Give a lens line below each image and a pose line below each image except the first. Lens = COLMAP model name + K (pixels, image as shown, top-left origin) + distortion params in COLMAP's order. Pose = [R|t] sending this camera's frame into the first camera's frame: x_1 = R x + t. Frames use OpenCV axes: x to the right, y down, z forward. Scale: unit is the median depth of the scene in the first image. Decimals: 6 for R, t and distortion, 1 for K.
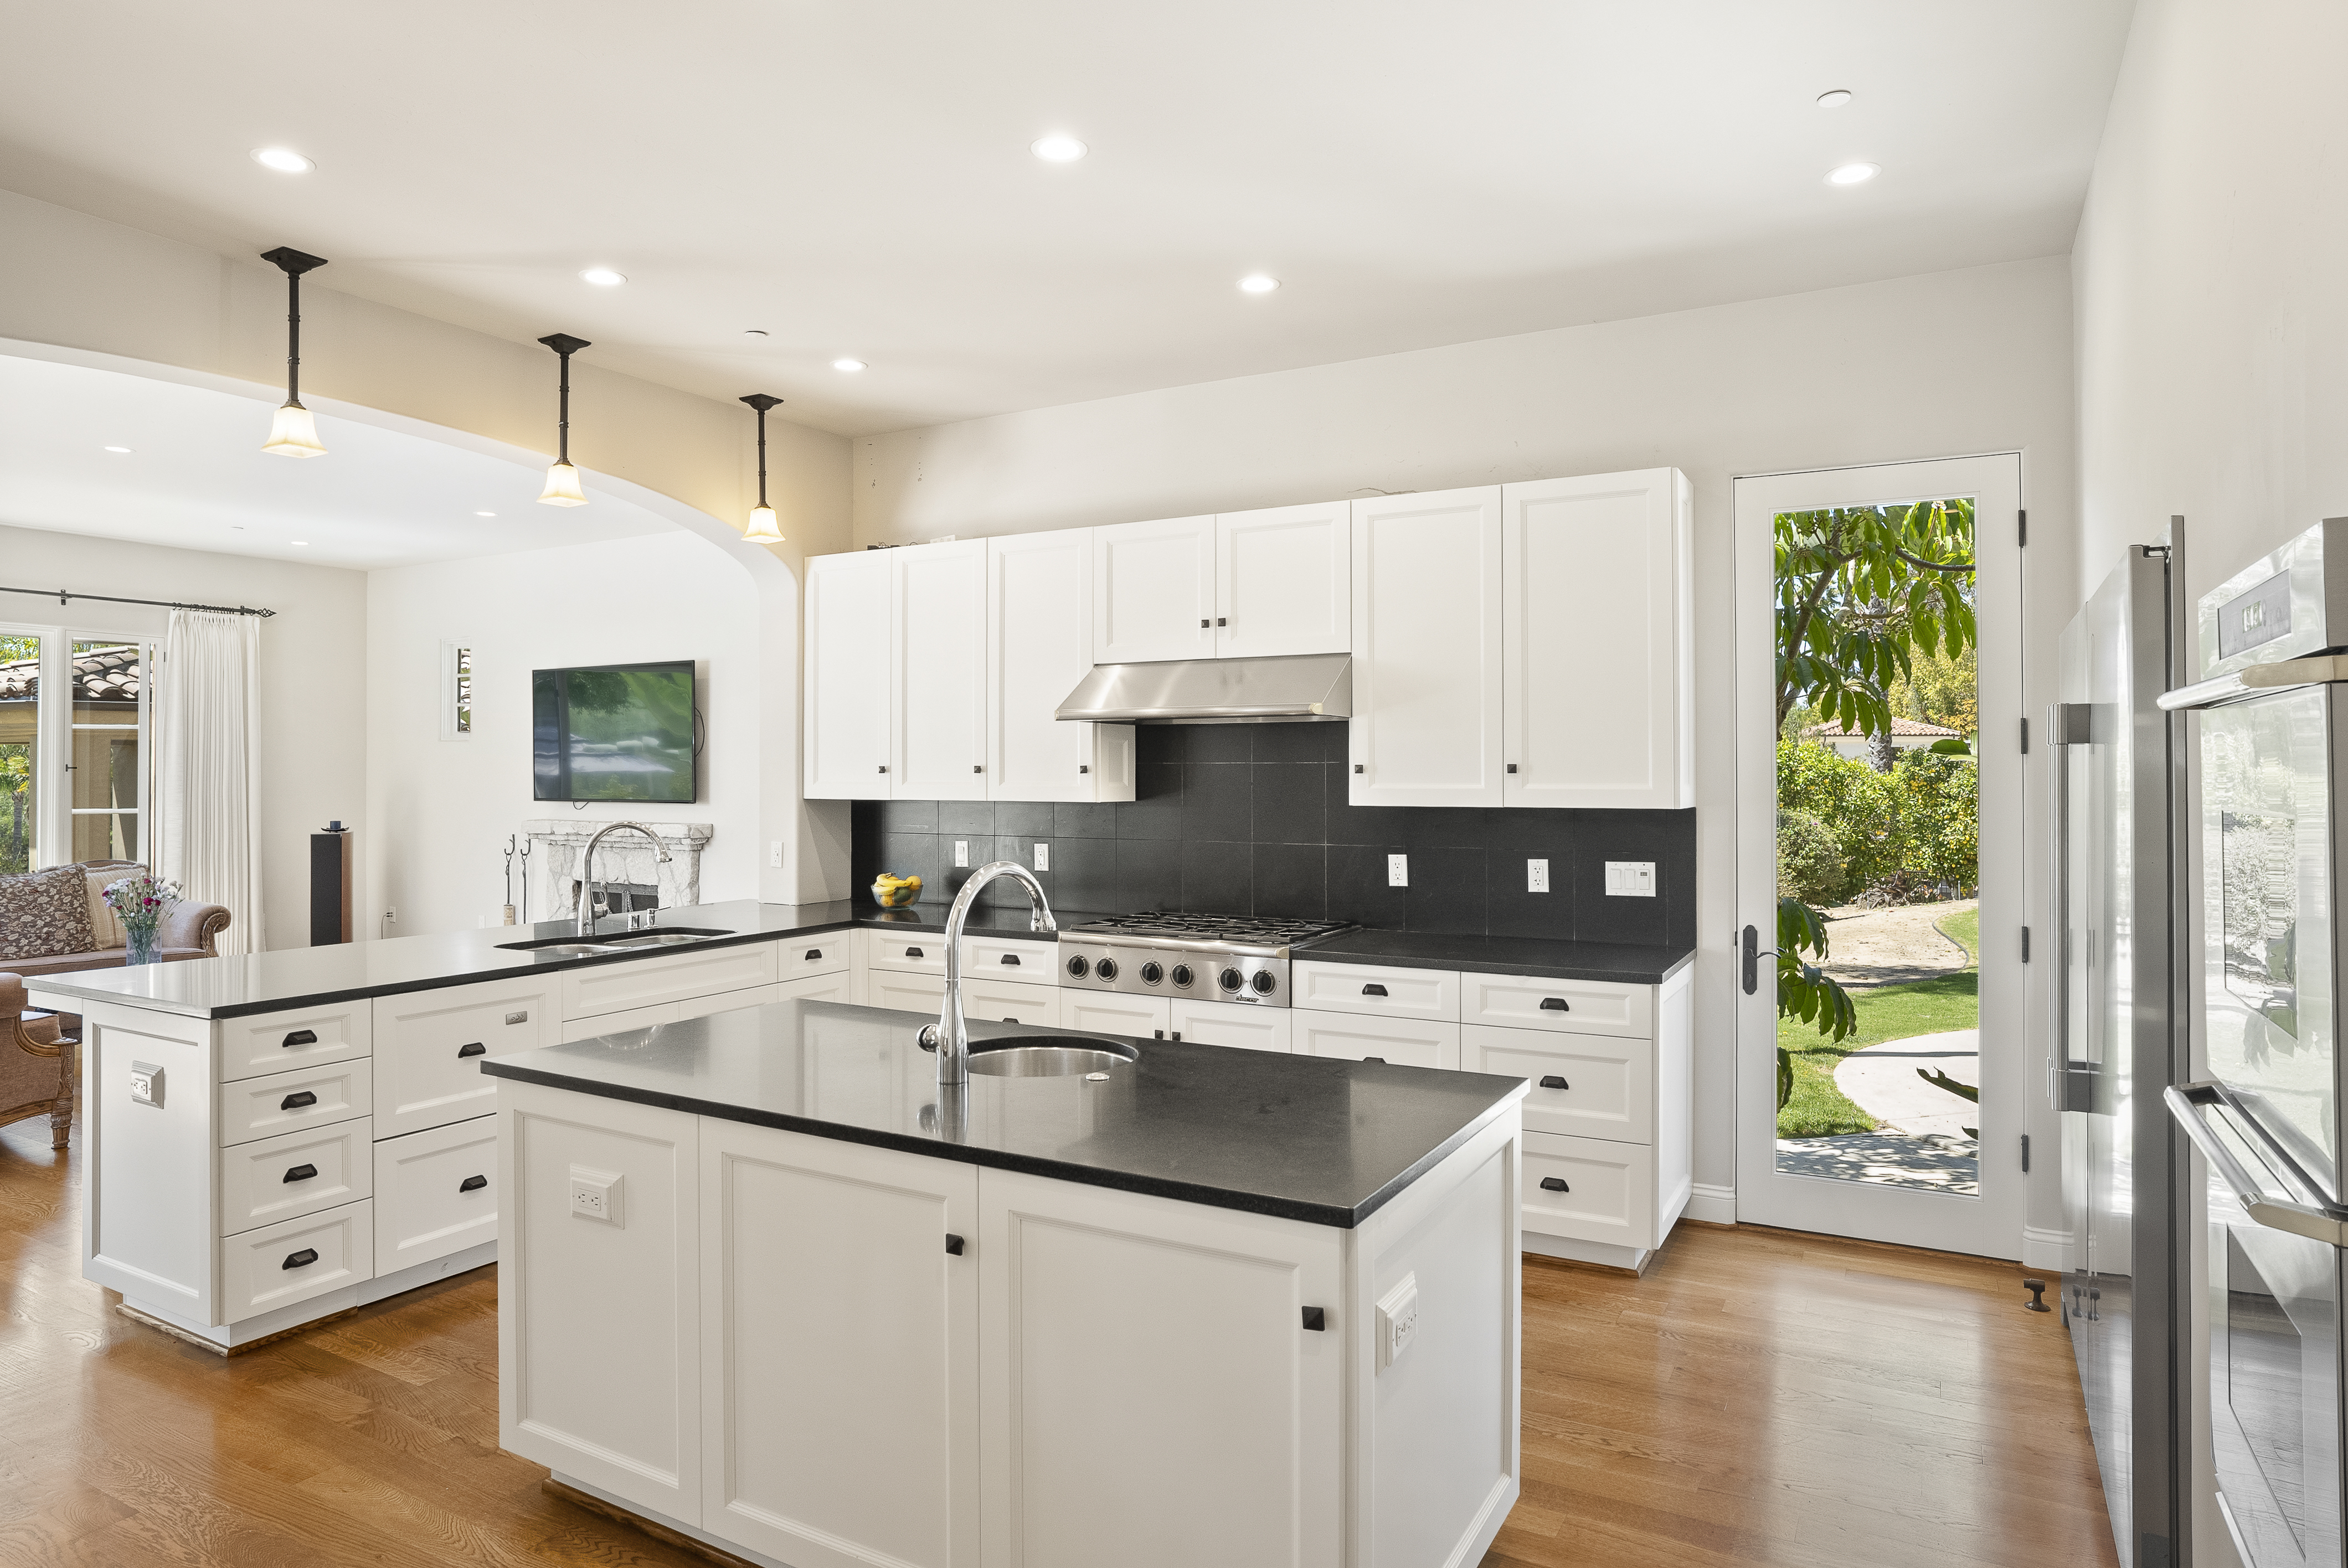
lens RADIAL K [[1366.1, 0, 1175.7], [0, 1366.1, 753.9], [0, 0, 1]] dist [-0.056651, 0.034955]
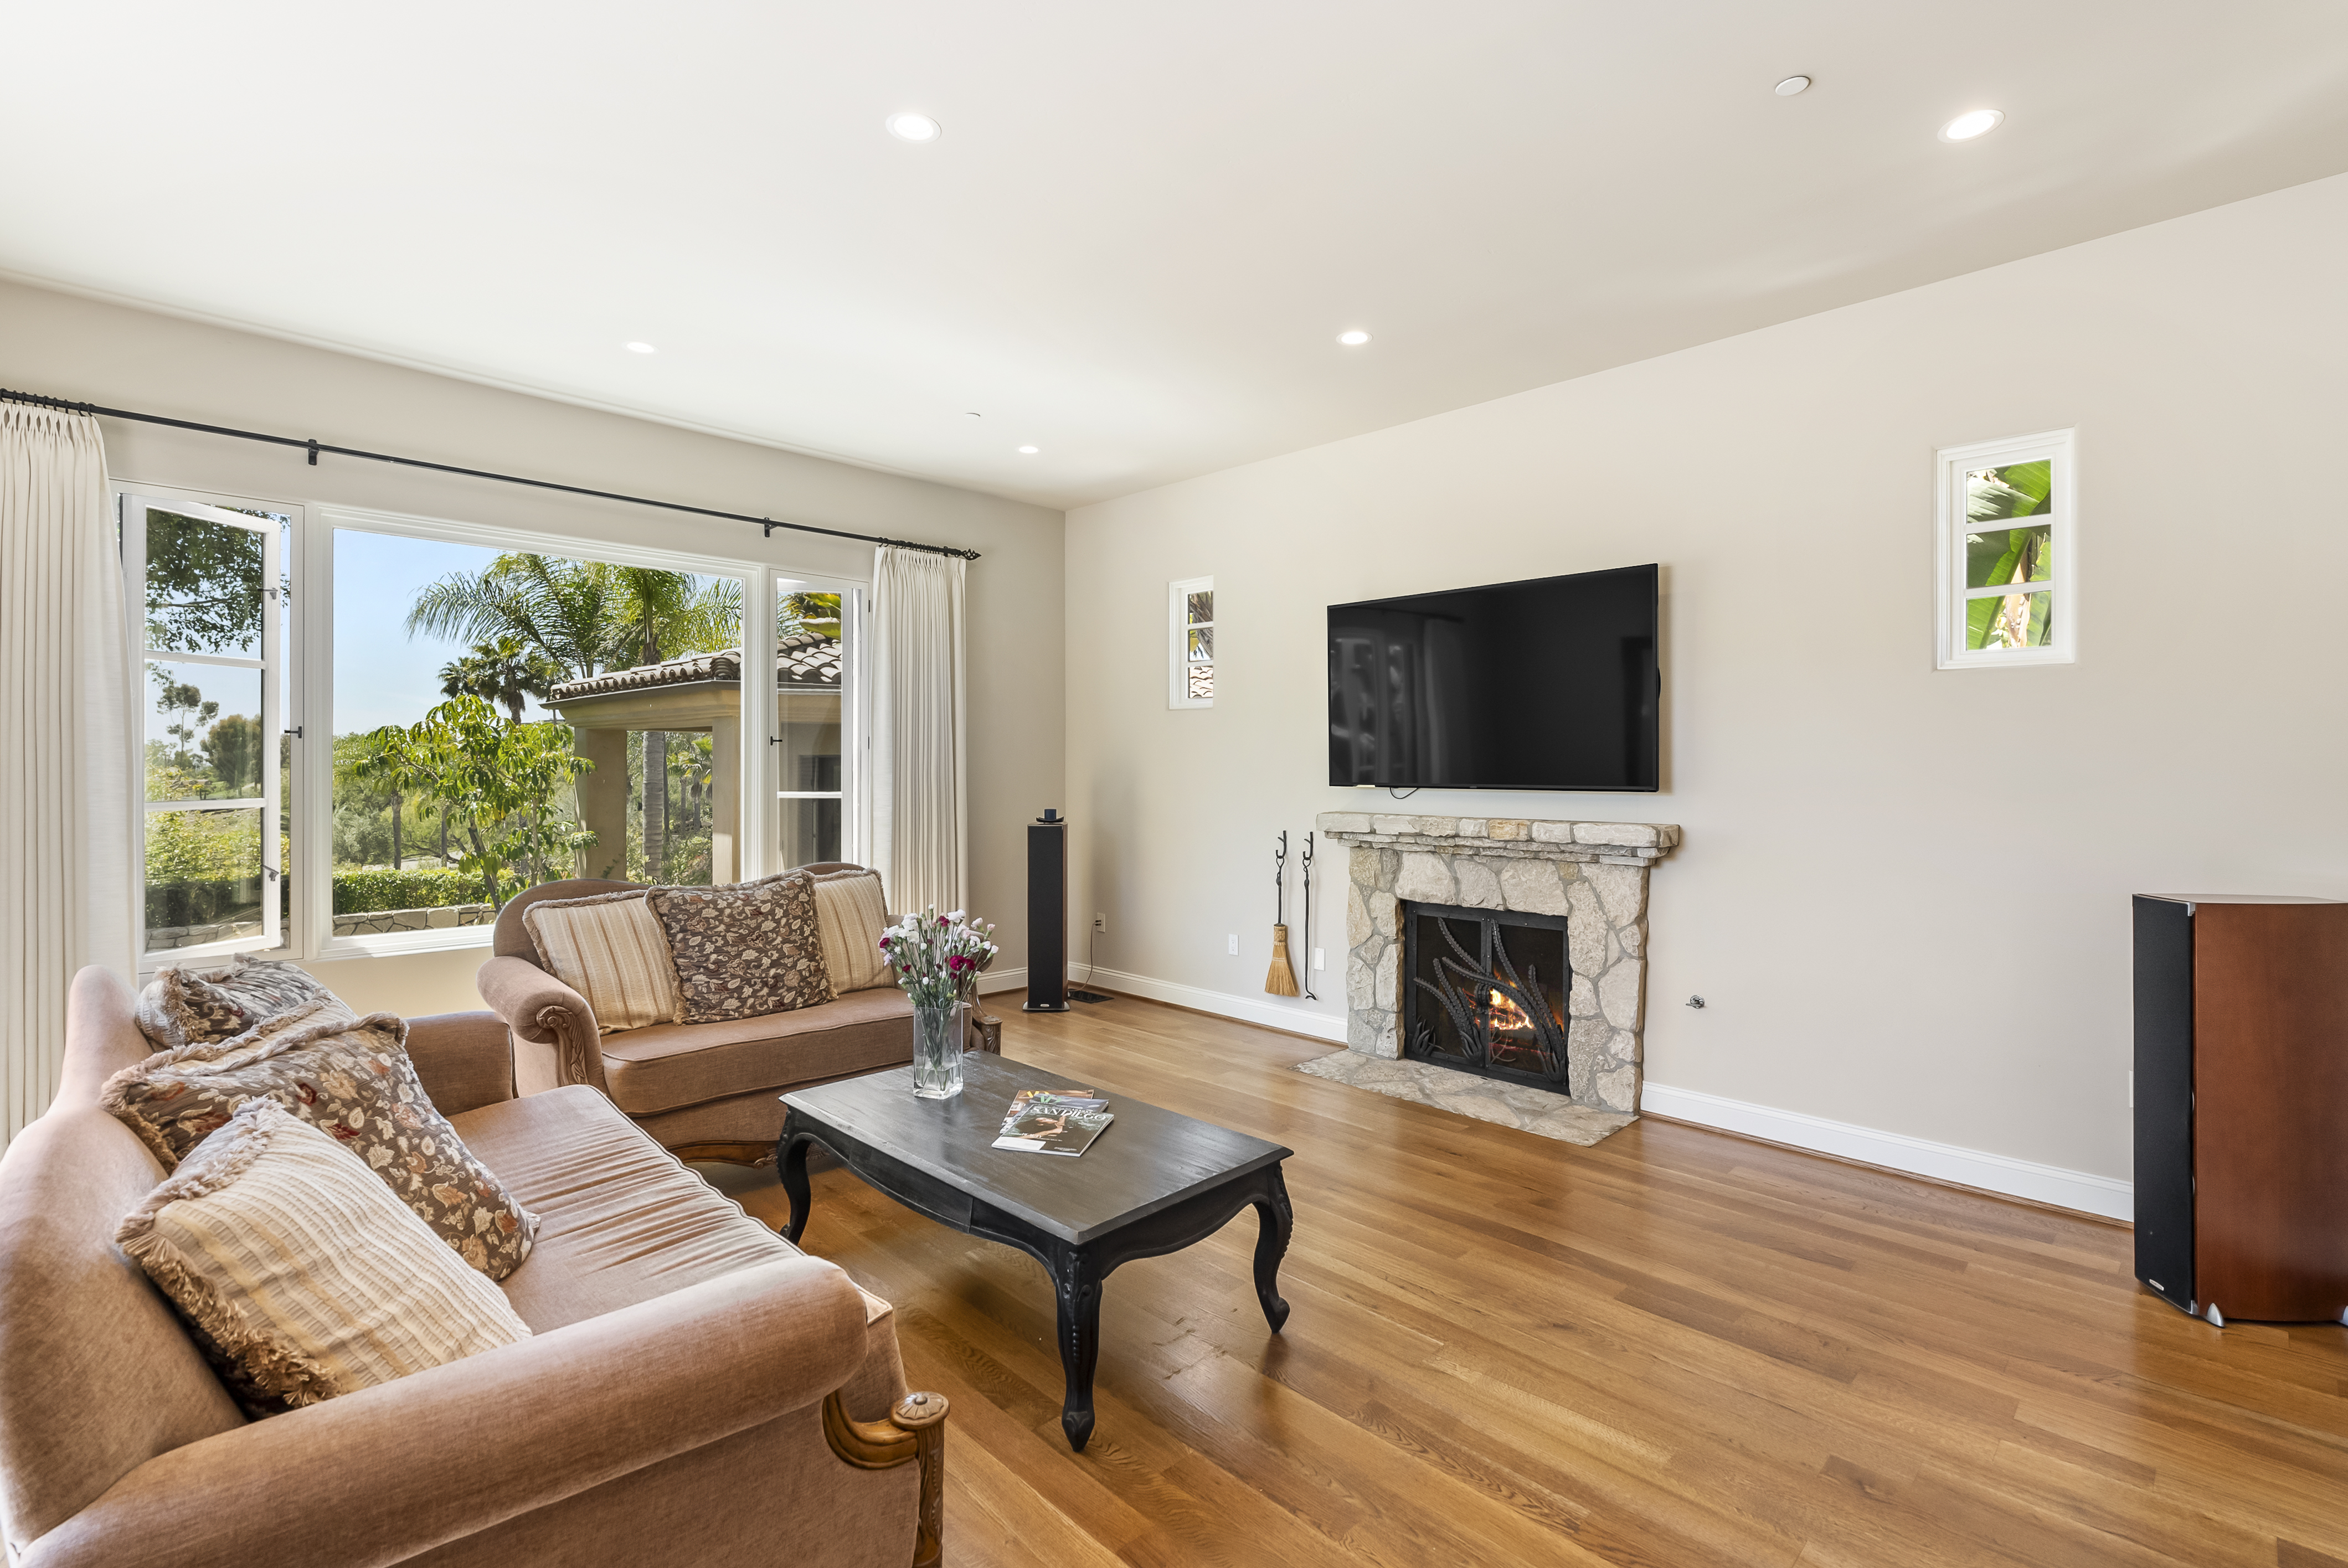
lens RADIAL K [[1057.2, 0, 1173.6], [0, 1057.2, 769.1], [0, 0, 1]] dist [-0.002576, 0.000339]
pose [[0.961516, 0.004347, -0.274714, -0.776453], [-0.000105, 0.999881, 0.015455, 0.032252], [0.274748, -0.014832, 0.961402, 0.835392]]
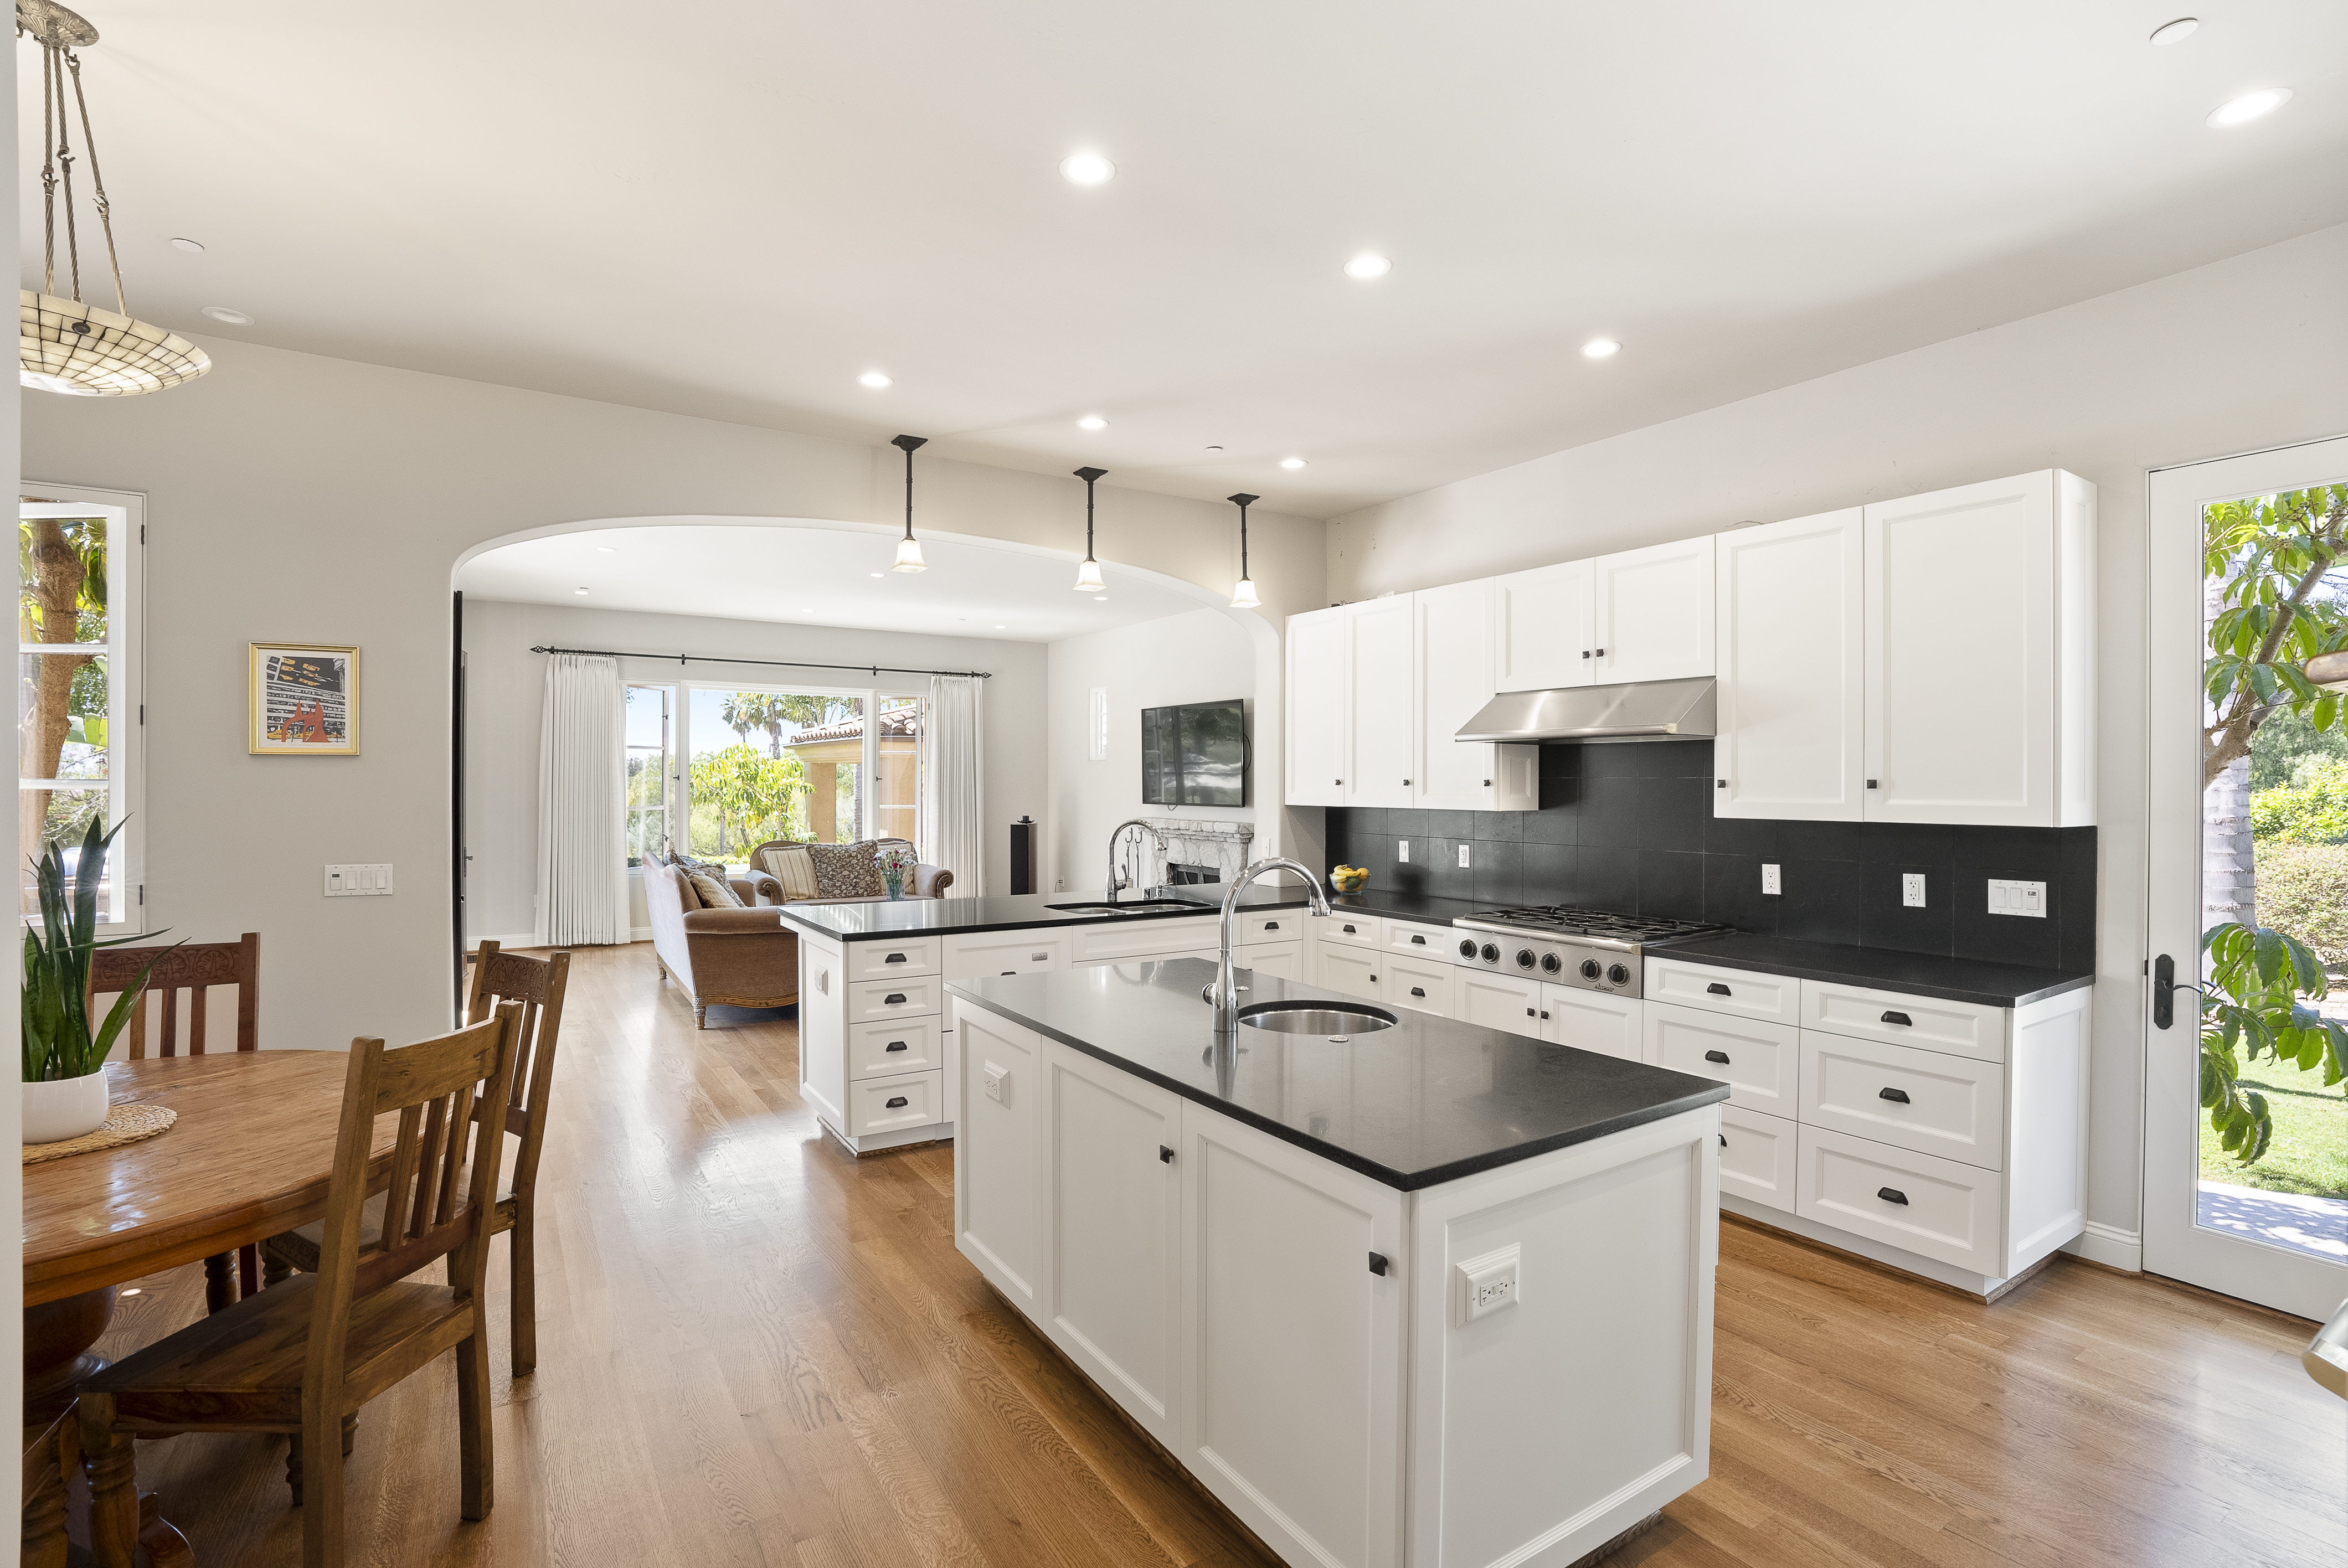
lens RADIAL K [[1094.2, 0, 1174.0], [0, 1094.2, 784.0], [0, 0, 1]] dist [-0.074731, 0.027430]
pose [[0.884371, 0.005459, -0.466752, 0.148048], [0.000578, 0.999918, 0.012791, 0.000220], [0.466784, -0.011582, 0.884296, 0.048833]]
